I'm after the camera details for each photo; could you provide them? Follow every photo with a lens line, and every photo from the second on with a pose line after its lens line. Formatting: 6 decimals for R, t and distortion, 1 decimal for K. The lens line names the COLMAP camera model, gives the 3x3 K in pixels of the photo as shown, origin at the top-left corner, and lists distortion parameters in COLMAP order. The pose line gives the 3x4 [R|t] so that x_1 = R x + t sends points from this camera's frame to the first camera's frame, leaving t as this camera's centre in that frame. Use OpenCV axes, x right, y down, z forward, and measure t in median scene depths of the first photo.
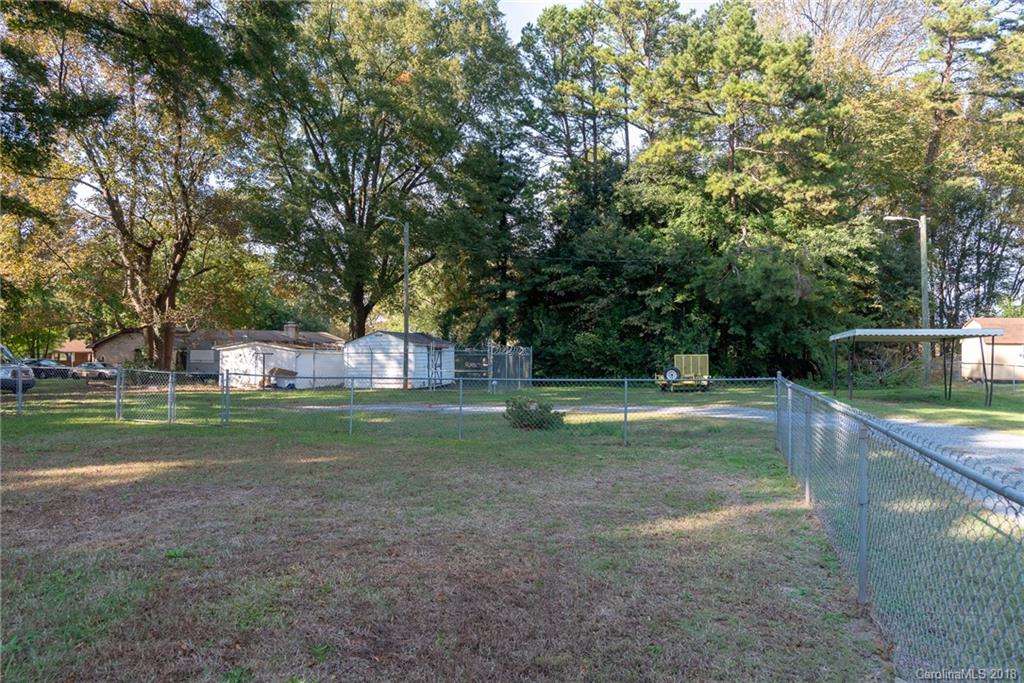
lens RADIAL K [[644.0, 0, 516.0], [0, 644.0, 341.4], [0, 0, 1]] dist [-0.008497, -0.001809]
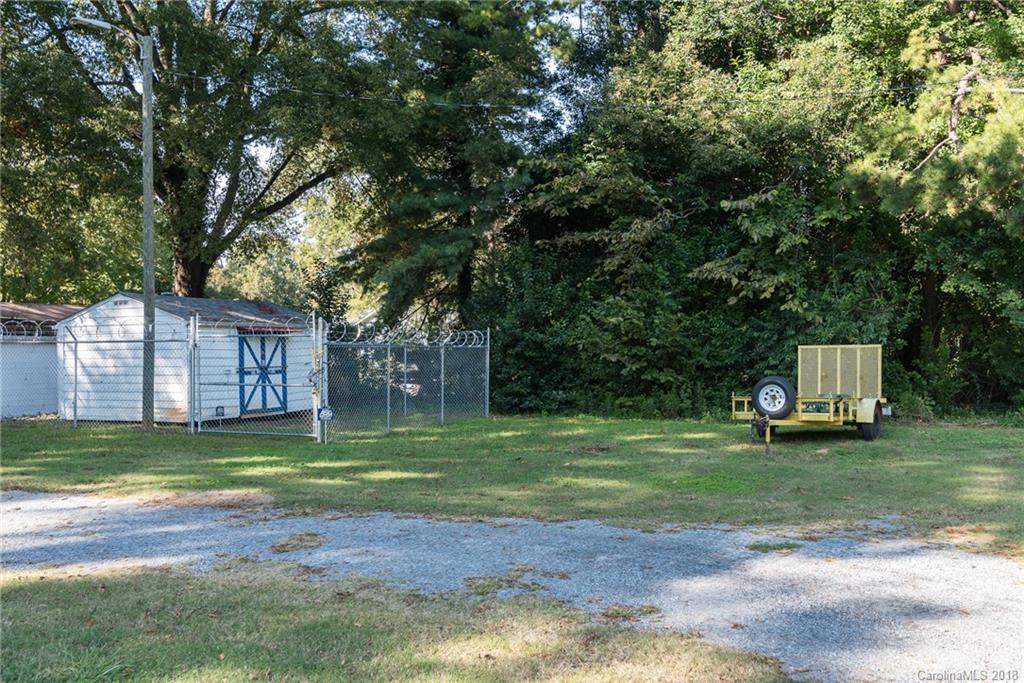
lens RADIAL K [[978.2, 0, 512.5], [0, 978.2, 338.3], [0, 0, 1]] dist [-0.012968, 0.000000]
pose [[0.994152, -0.002051, -0.107973, 0.118870], [0.002973, 0.999960, 0.008384, 0.009299], [0.107951, -0.008656, 0.994118, 0.323948]]
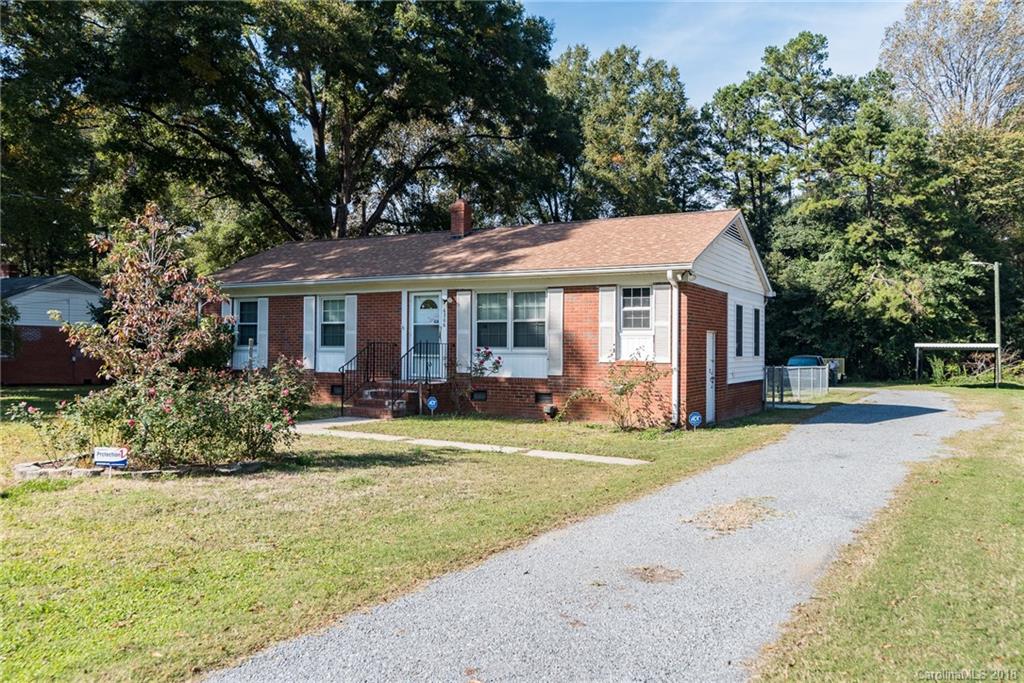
lens RADIAL K [[796.3, 0, 511.8], [0, 796.3, 341.3], [0, 0, 1]] dist [-0.018035, 0.007652]
pose [[0.983083, -0.000619, -0.183158, -0.083254], [0.000304, 0.999998, -0.001748, -0.012583], [0.183158, 0.001663, 0.983082, -0.726650]]
